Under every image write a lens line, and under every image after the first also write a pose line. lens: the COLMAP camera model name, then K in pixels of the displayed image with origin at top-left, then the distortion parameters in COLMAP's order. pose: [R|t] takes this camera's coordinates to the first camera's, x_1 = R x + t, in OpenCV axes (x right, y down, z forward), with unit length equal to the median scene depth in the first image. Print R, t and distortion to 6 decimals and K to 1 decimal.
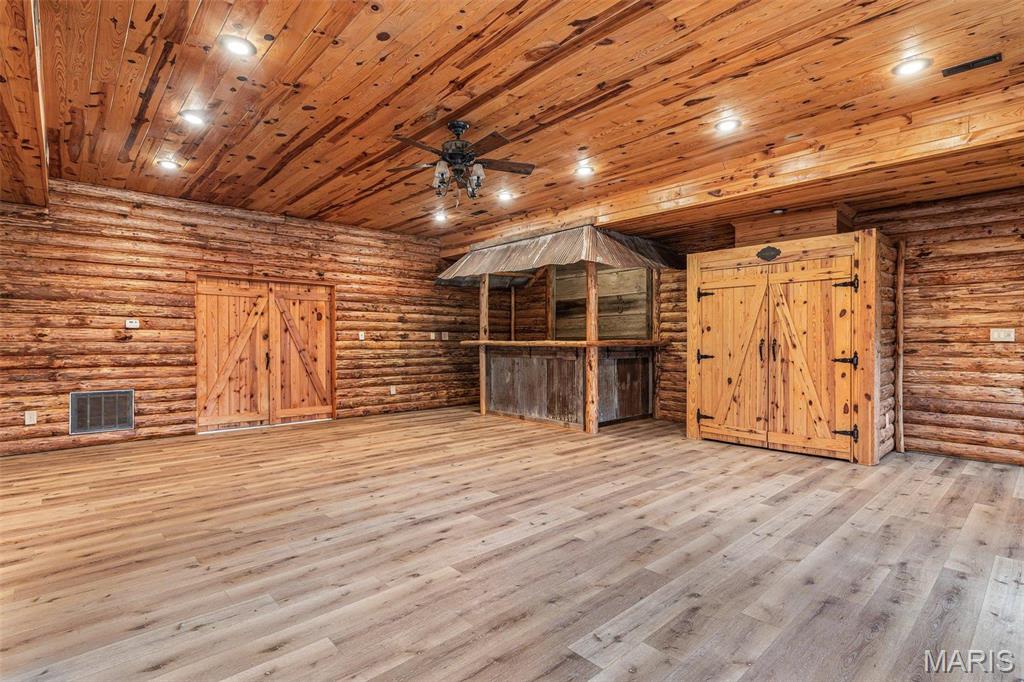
lens RADIAL K [[501.8, 0, 512.0], [0, 501.8, 341.0], [0, 0, 1]] dist [0.002782, 0.000096]
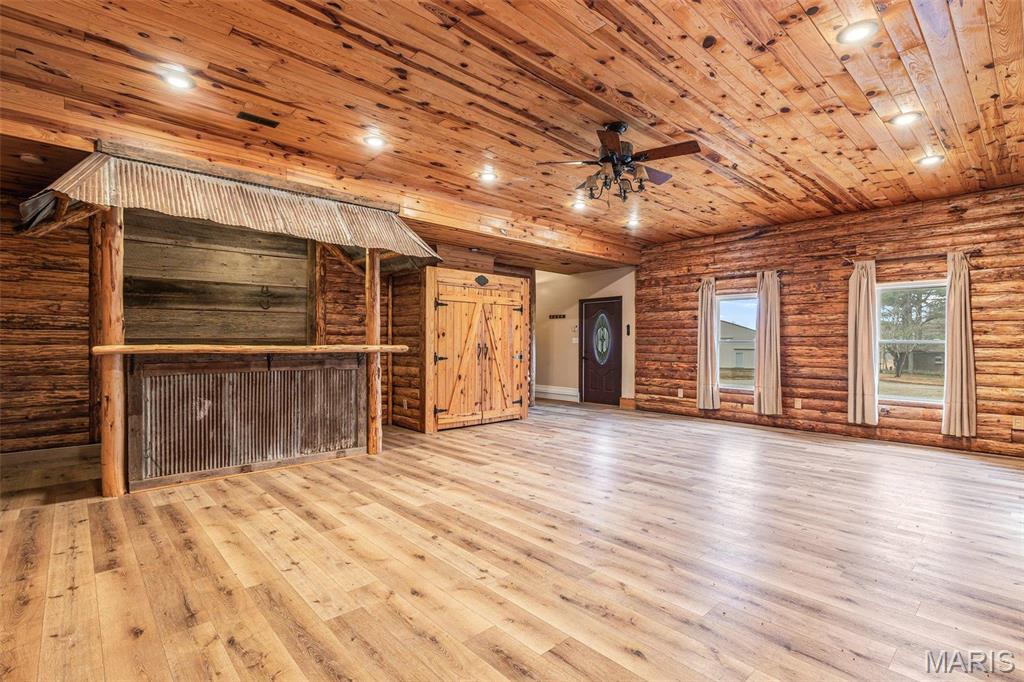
lens RADIAL K [[496.3, 0, 512.0], [0, 496.3, 341.0], [0, 0, 1]] dist [0.000762, 0.000091]
pose [[-0.025274, 0.005976, 0.999663, -0.712208], [-0.000196, 0.999982, -0.005983, -0.002076], [-0.999681, -0.000347, -0.025272, 0.814943]]
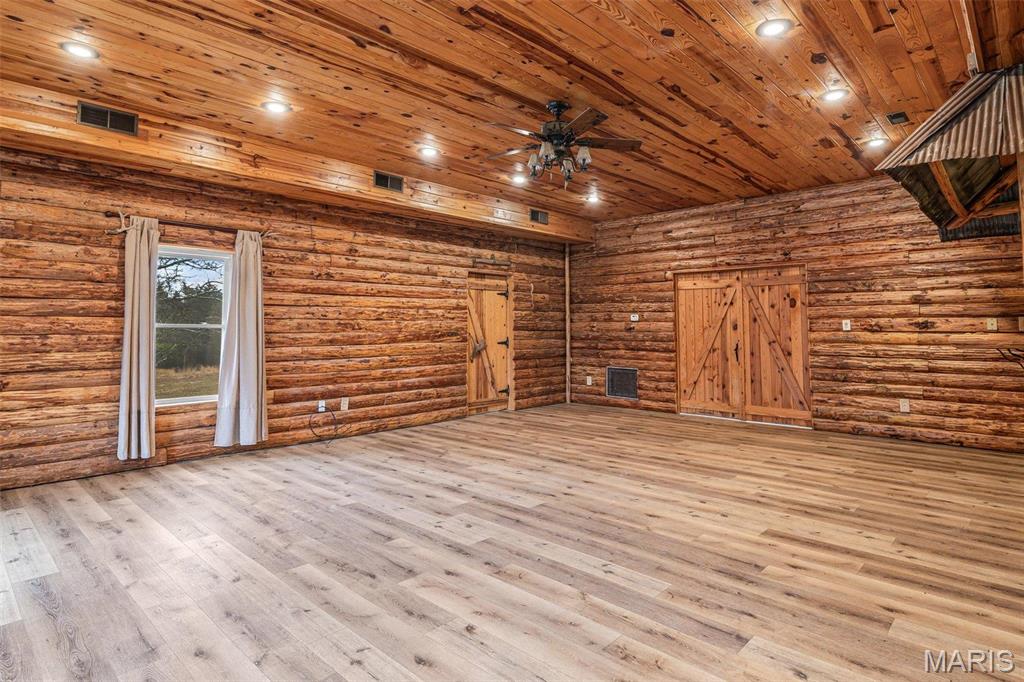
lens RADIAL K [[536.5, 0, 515.4], [0, 536.5, 300.4], [0, 0, 1]] dist [0.000015, 0.000412]
pose [[0.087411, -0.051578, -0.994836, 0.579542], [-0.003627, 0.998636, -0.052093, -0.005115], [0.996166, 0.008162, 0.087104, 0.552399]]
